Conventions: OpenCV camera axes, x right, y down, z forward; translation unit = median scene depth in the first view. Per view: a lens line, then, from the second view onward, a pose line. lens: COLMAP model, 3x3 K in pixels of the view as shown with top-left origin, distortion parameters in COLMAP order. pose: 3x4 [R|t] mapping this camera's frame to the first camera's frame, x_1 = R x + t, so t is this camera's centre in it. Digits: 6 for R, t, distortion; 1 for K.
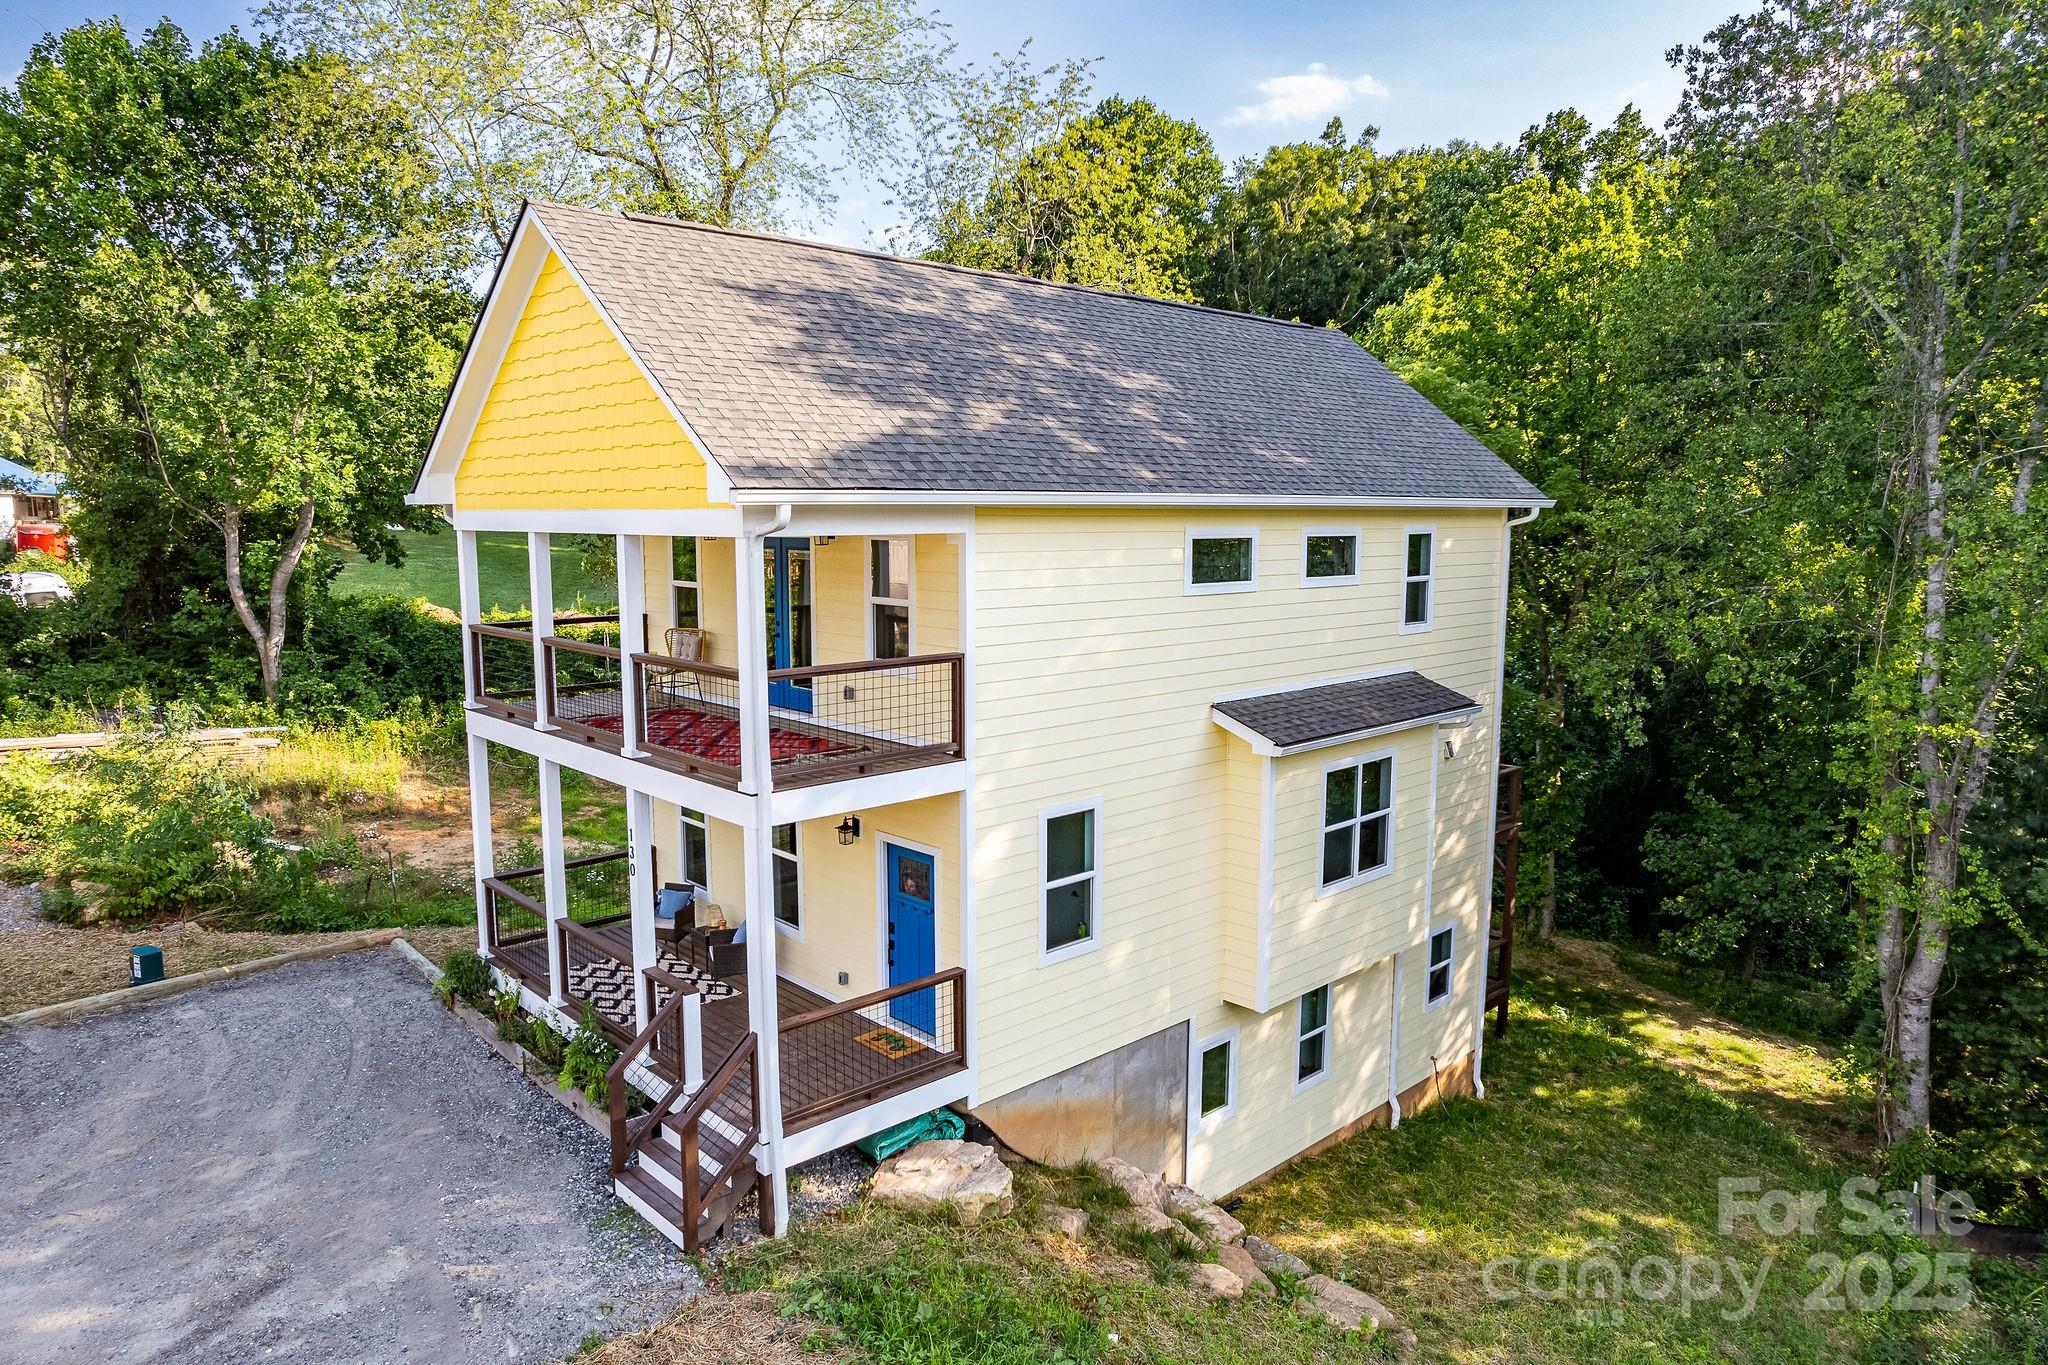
lens RADIAL K [[1308.1, 0, 1024.0], [0, 1308.1, 682.5], [0, 0, 1]] dist [-0.084084, 0.082473]
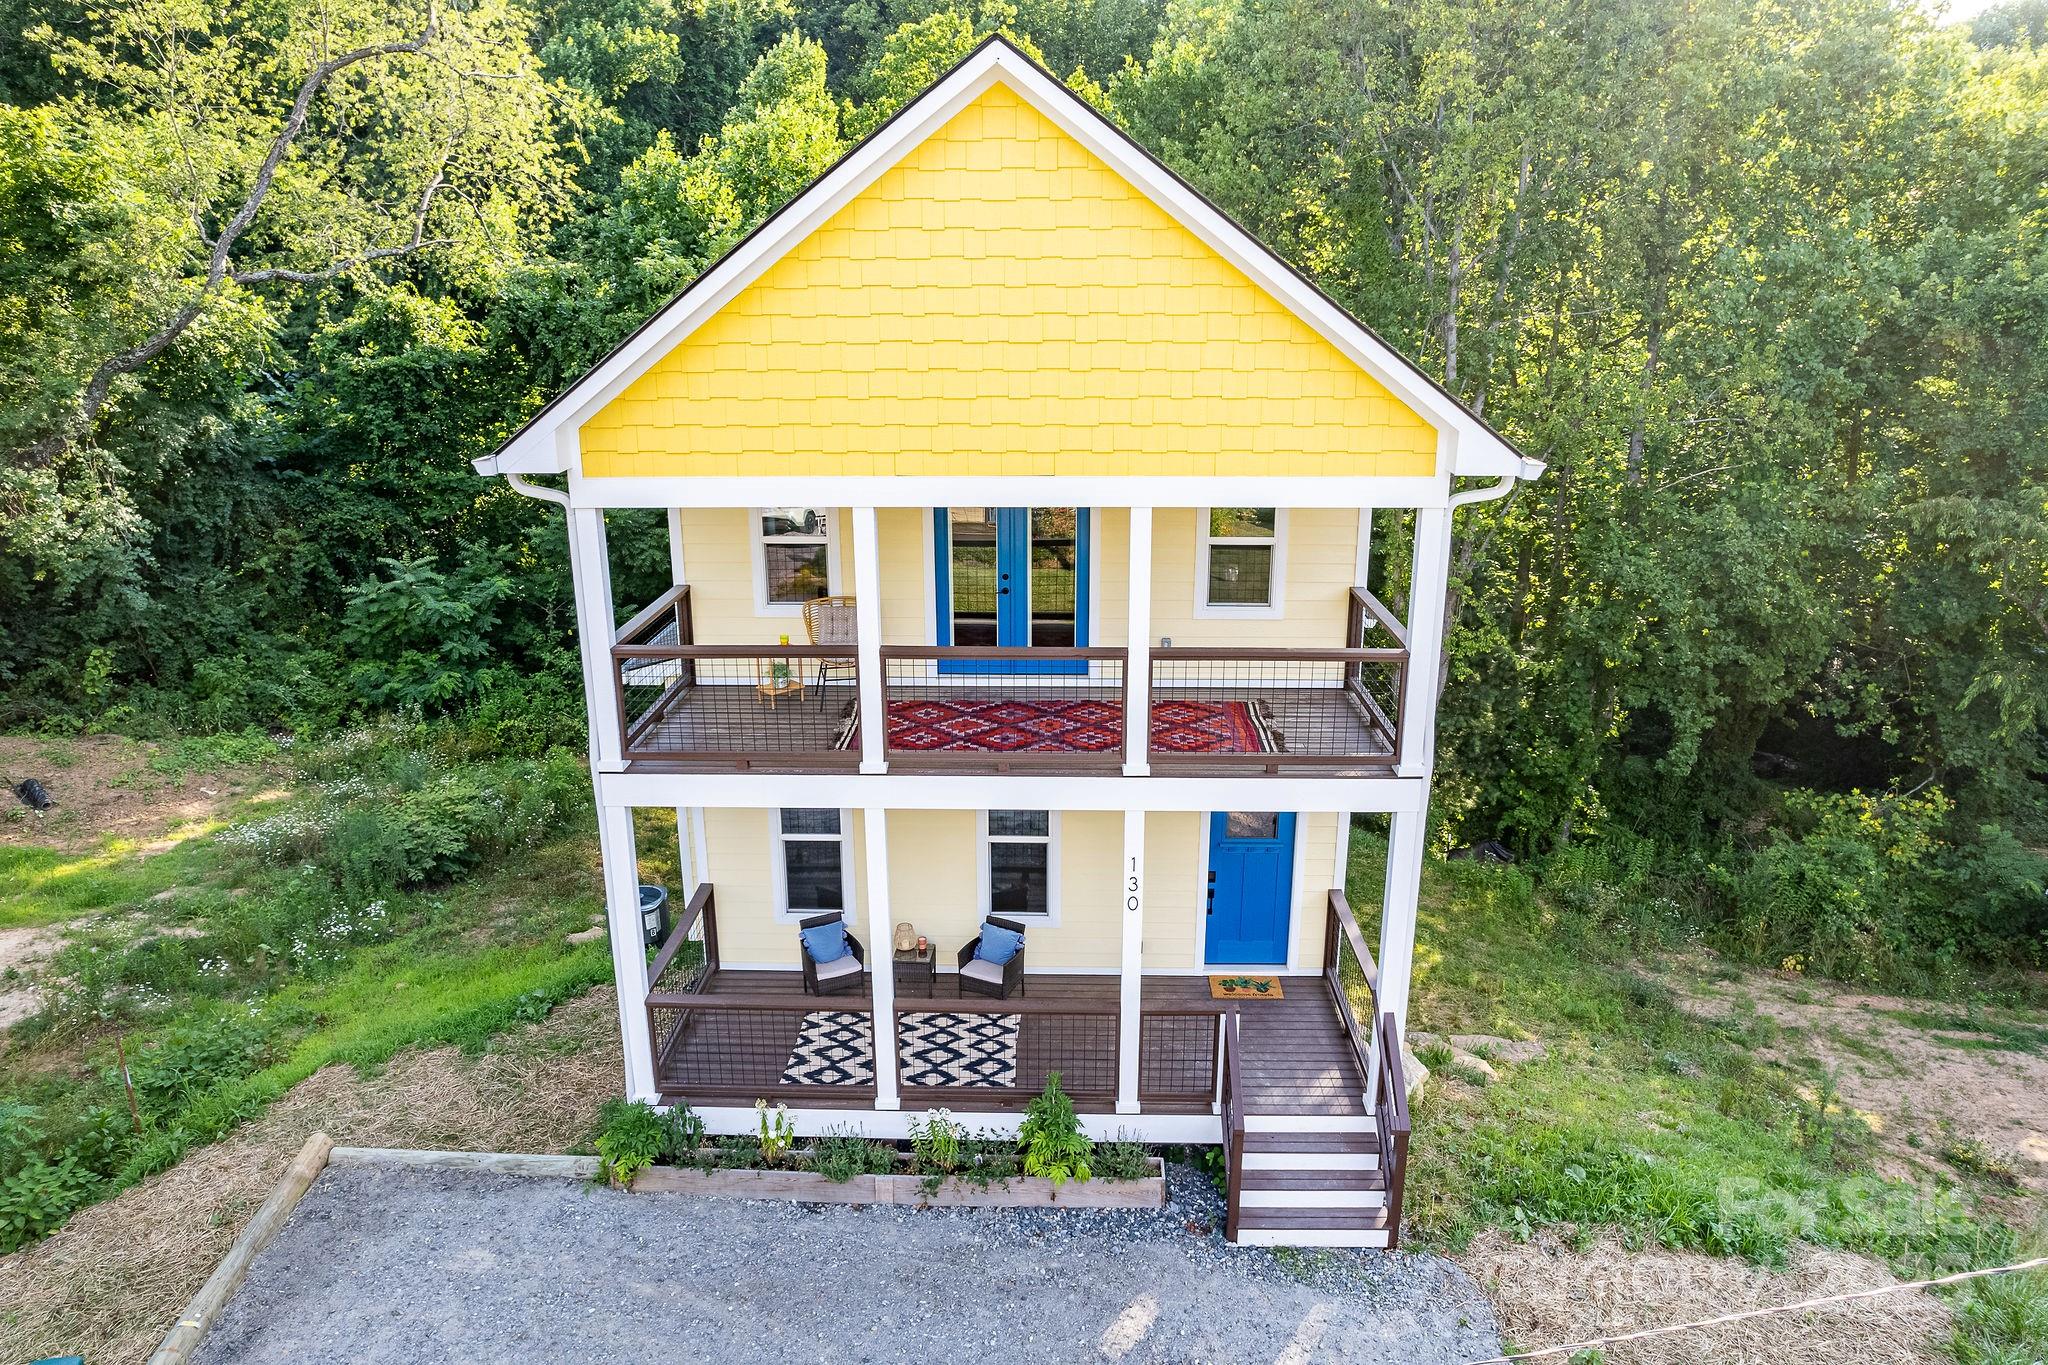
lens RADIAL K [[1308.1, 0, 1024.0], [0, 1308.1, 682.5], [0, 0, 1]] dist [-0.084084, 0.082473]
pose [[0.706328, -0.207370, 0.676829, -0.727459], [0.098789, 0.975649, 0.195829, -0.135676], [-0.700957, -0.071456, 0.709615, 0.378252]]
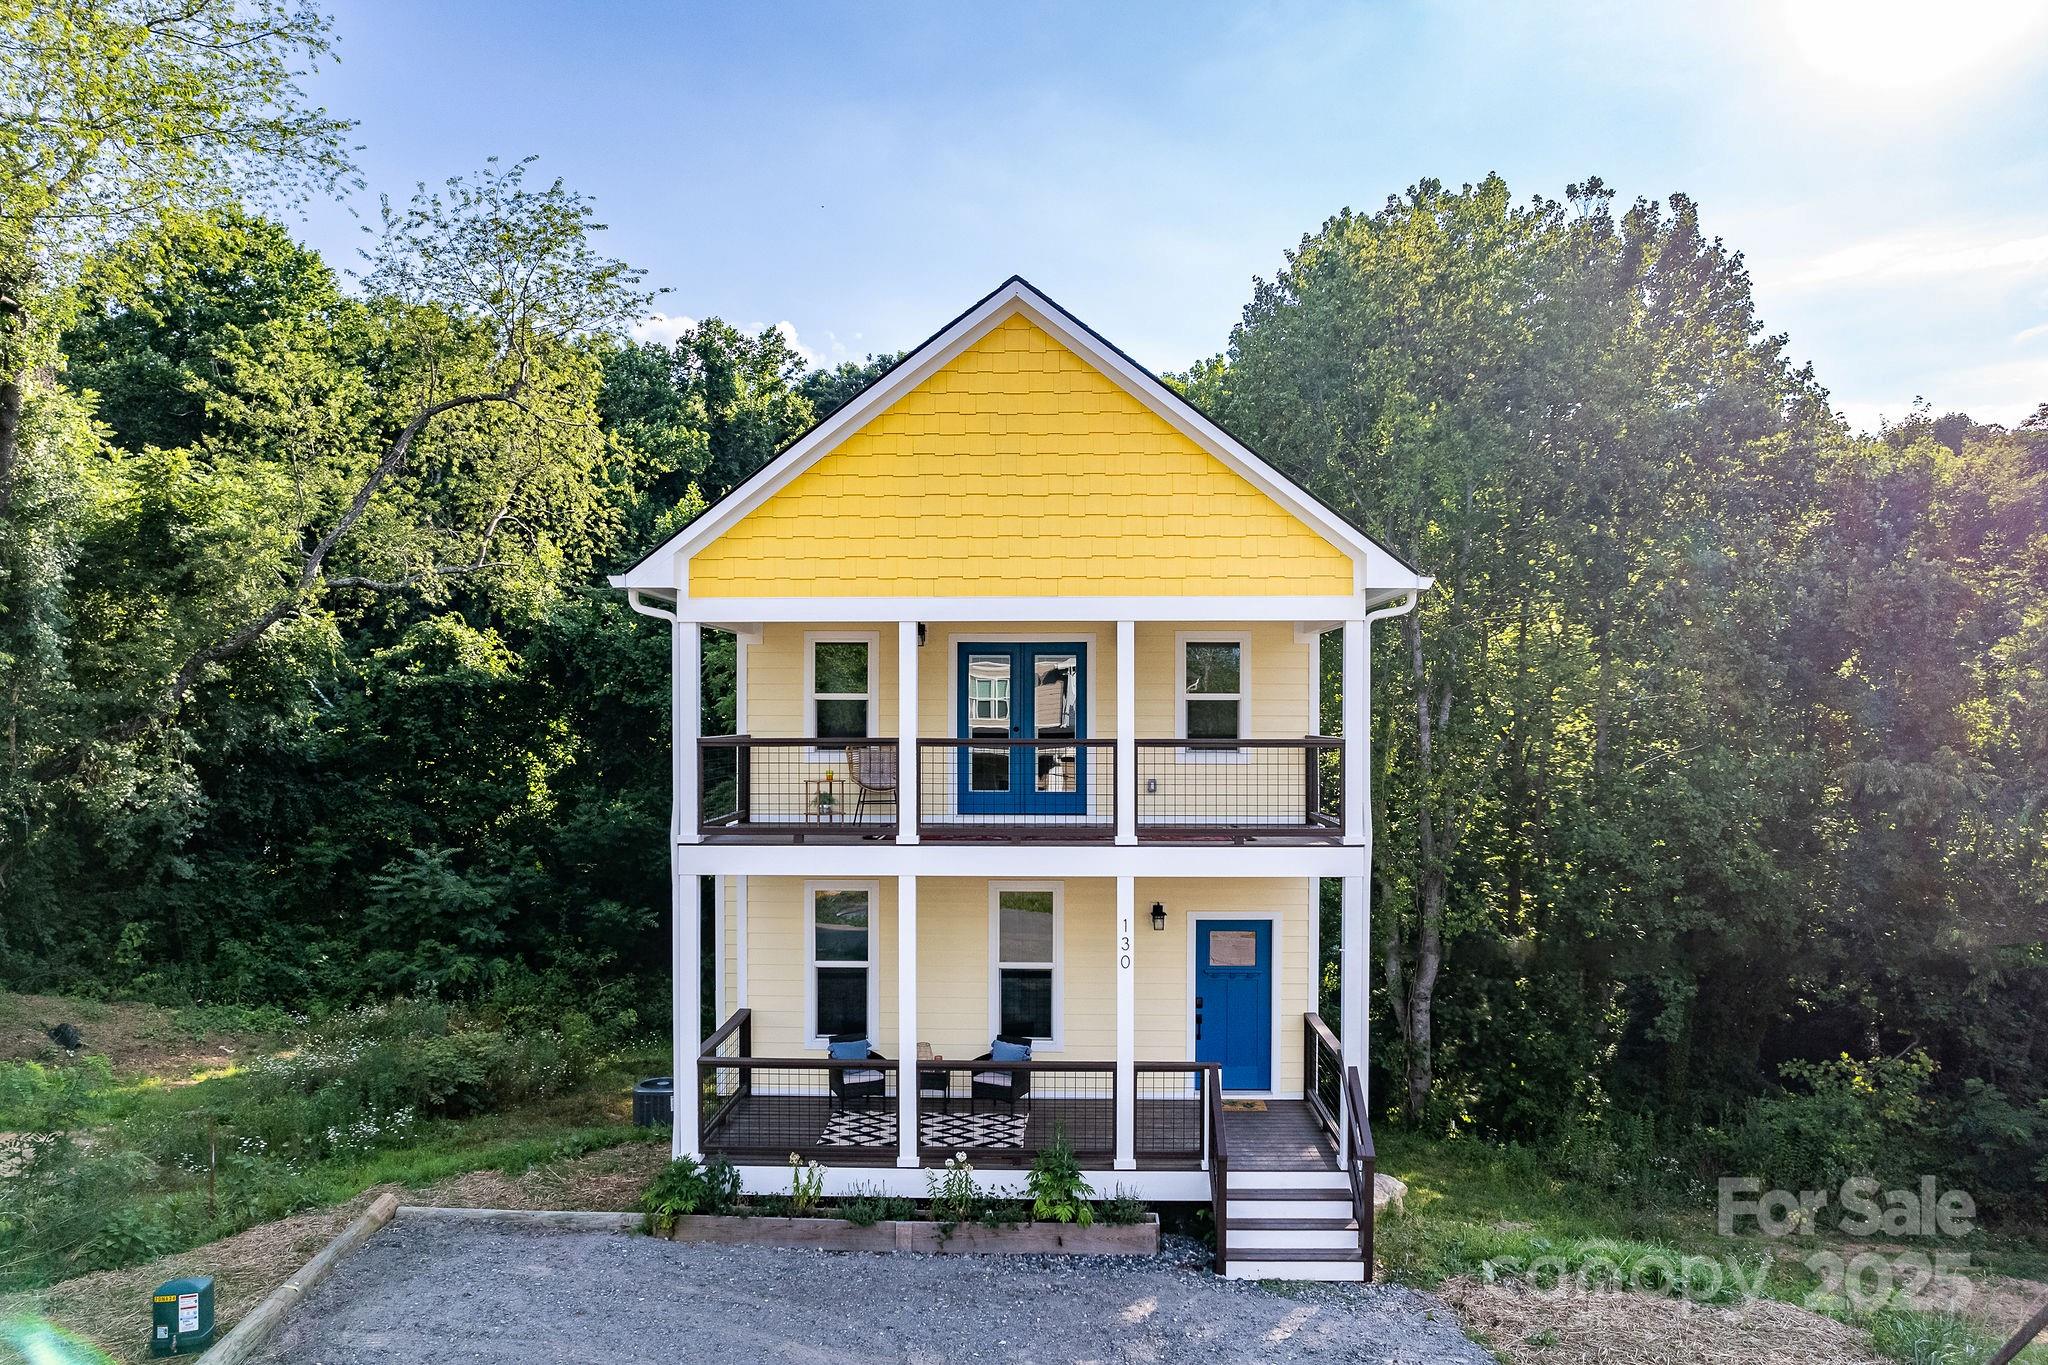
lens RADIAL K [[1378.6, 0, 1024.0], [0, 1378.6, 729.6], [0, 0, 1]] dist [-0.080261, 0.079453]
pose [[0.706757, -0.009684, 0.707390, -0.886829], [0.094206, 0.992290, -0.080537, 0.038101], [-0.701156, 0.123561, 0.702220, 0.249720]]
